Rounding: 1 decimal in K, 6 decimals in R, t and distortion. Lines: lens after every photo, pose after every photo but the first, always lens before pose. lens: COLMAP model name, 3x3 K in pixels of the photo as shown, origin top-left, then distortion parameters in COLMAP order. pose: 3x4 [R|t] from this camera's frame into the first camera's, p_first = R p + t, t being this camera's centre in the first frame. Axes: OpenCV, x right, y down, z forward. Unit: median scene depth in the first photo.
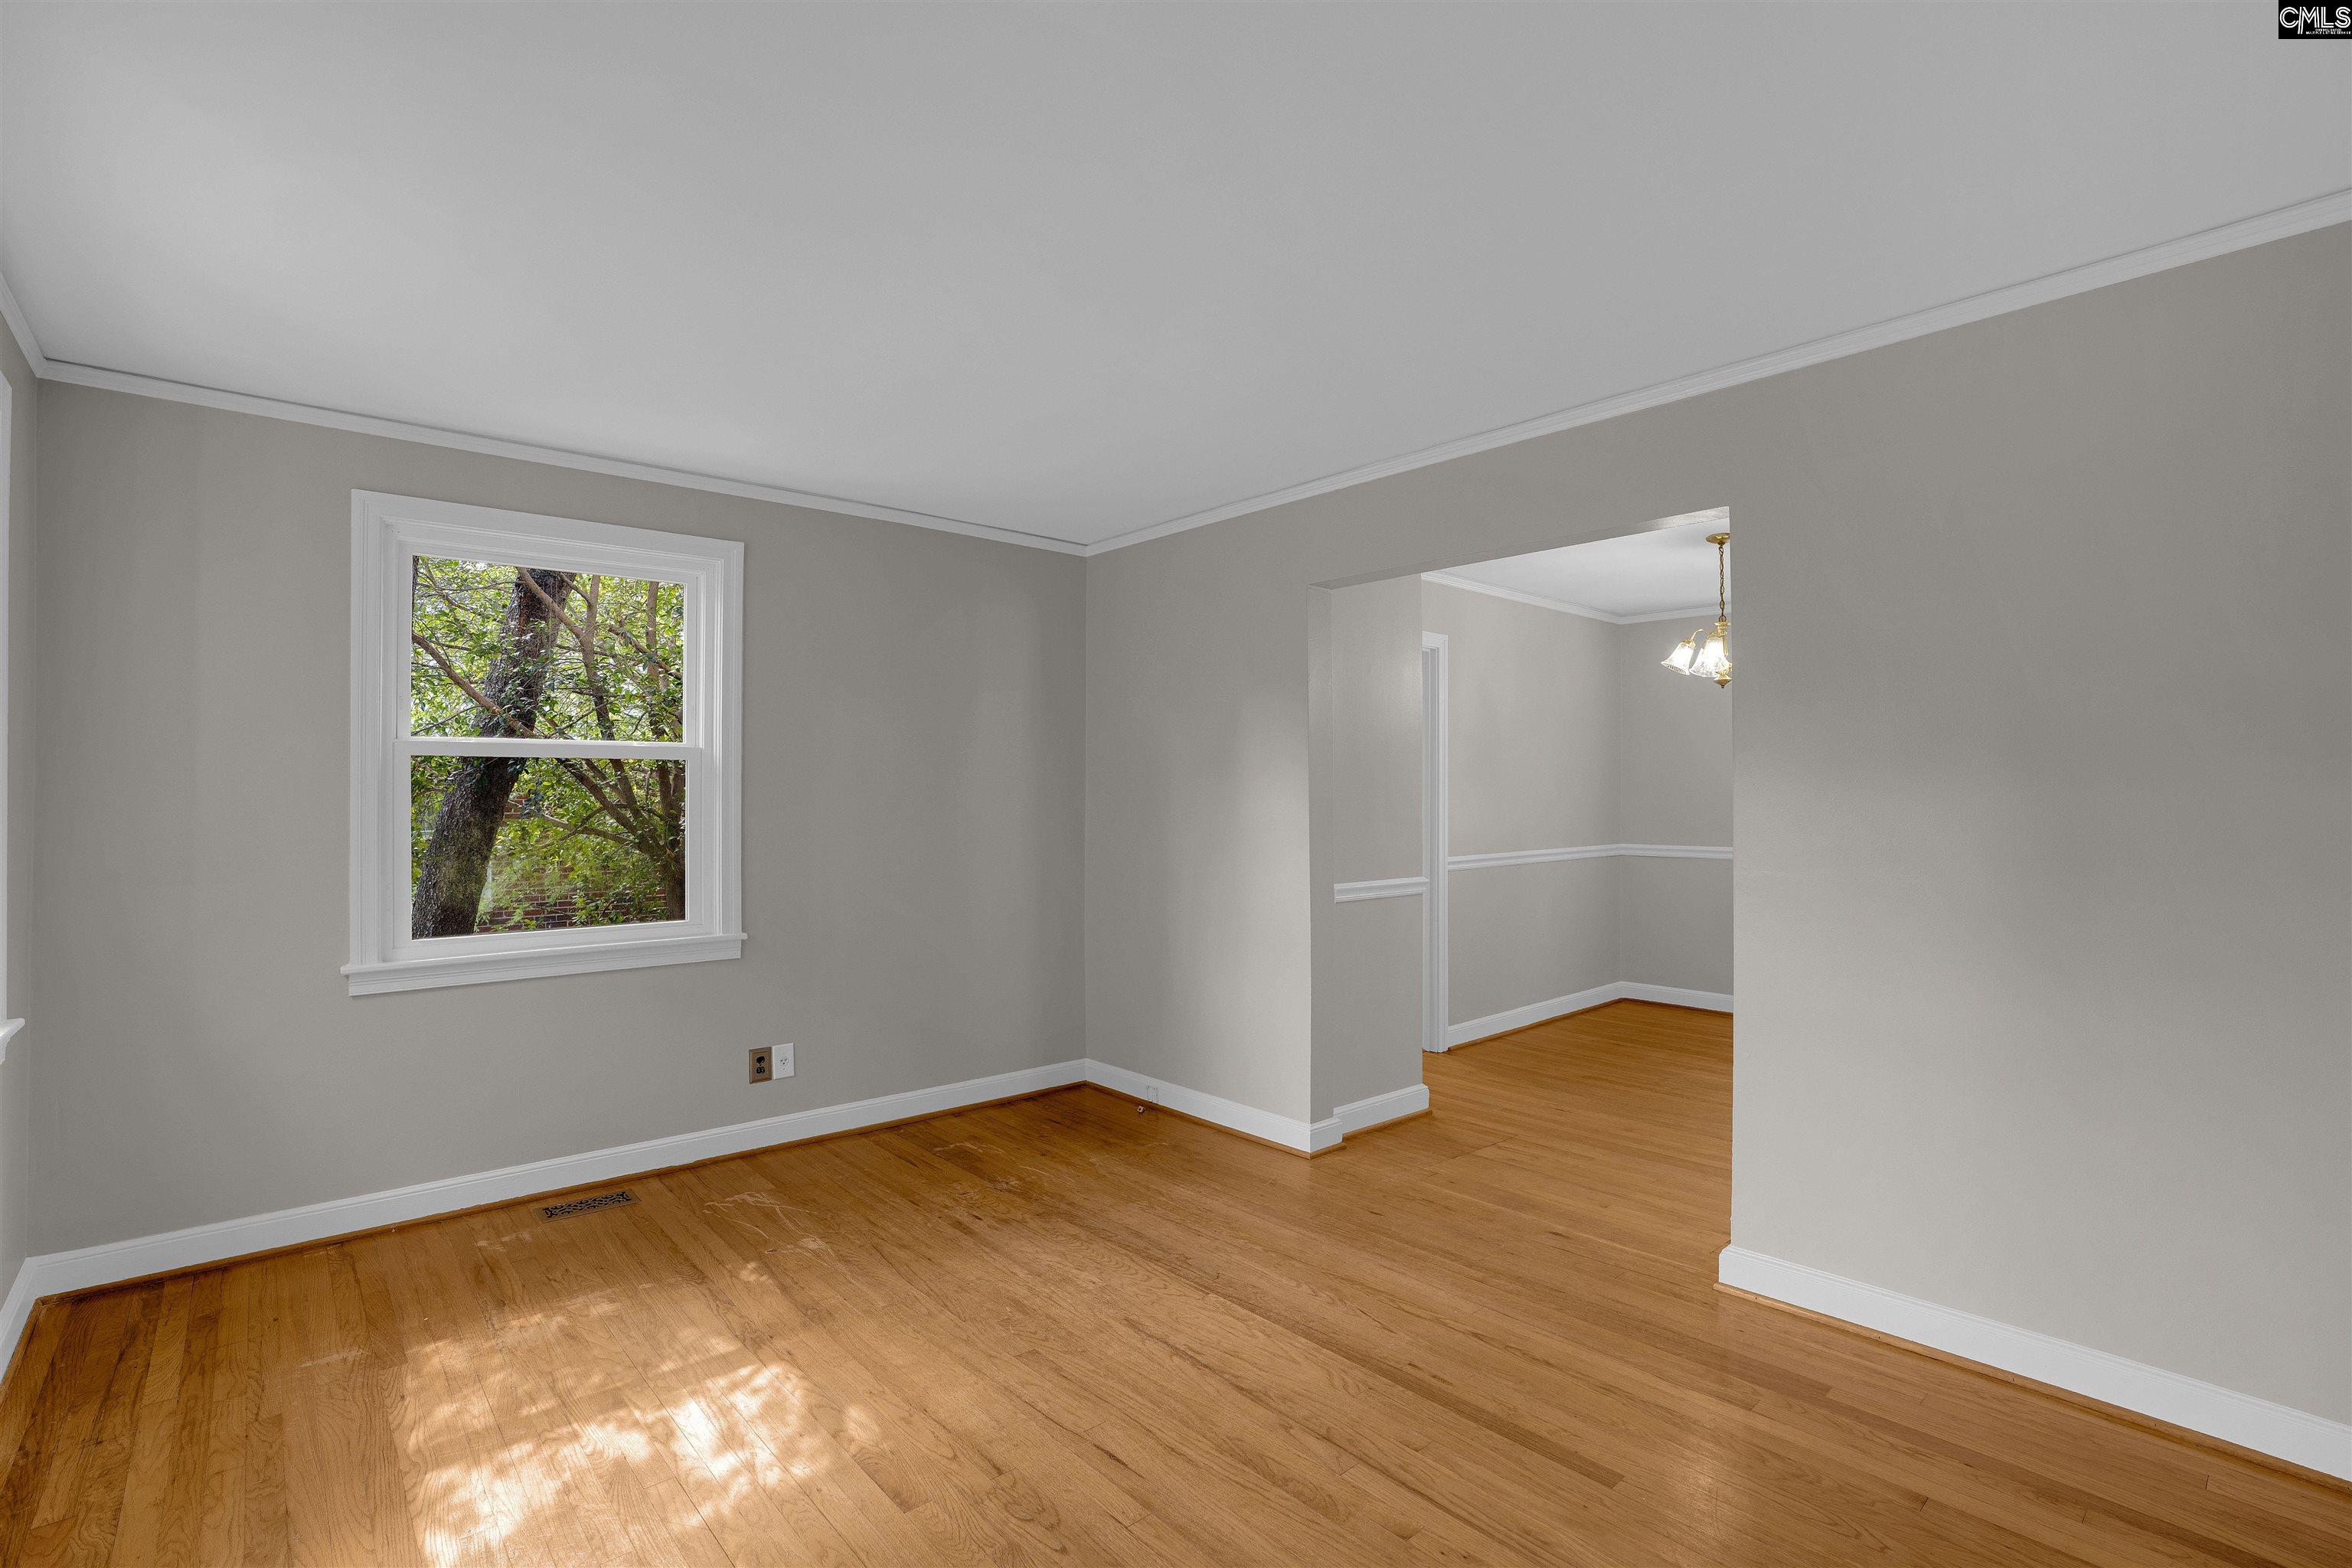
lens RADIAL K [[1082.5, 0, 1176.0], [0, 1082.5, 784.0], [0, 0, 1]] dist [-0.032826, 0.000292]
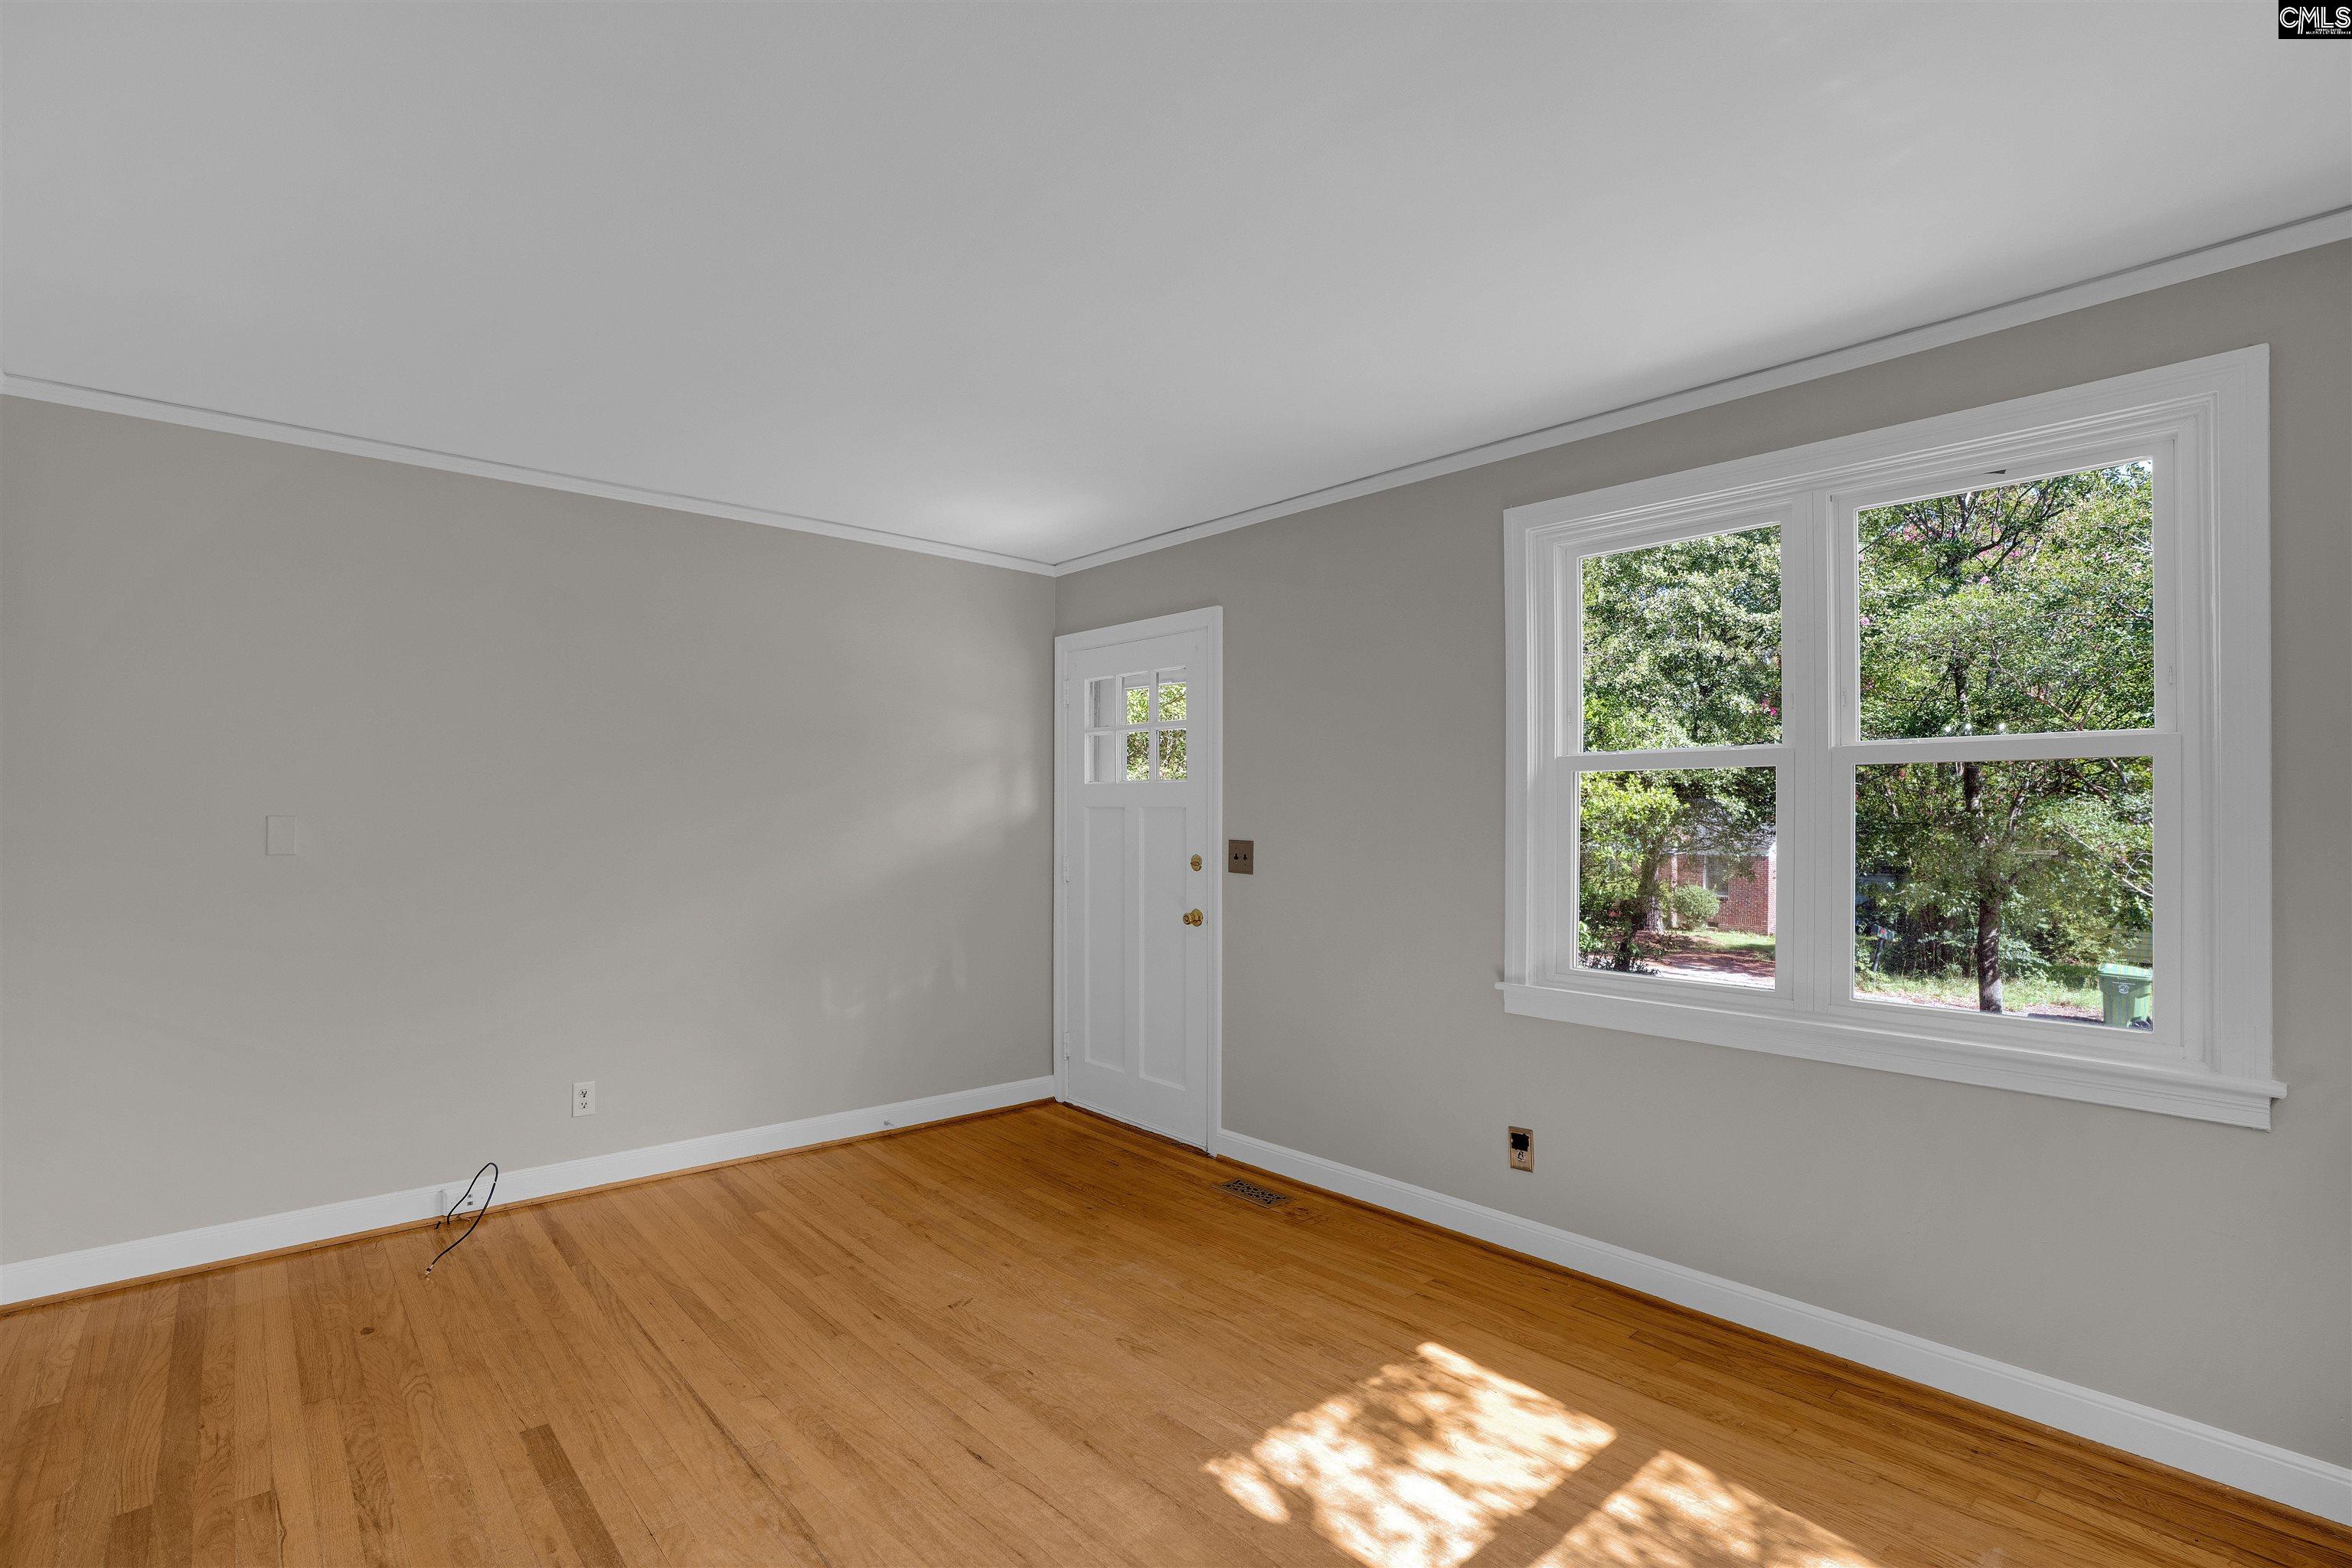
lens RADIAL K [[1092.8, 0, 1182.2], [0, 1092.8, 785.4], [0, 0, 1]] dist [-0.030514, 0.004166]
pose [[-0.999998, -0.001917, -0.001020, -0.207483], [-0.001887, 0.999590, -0.028573, 0.013735], [0.001074, -0.028571, -0.999591, 1.702897]]
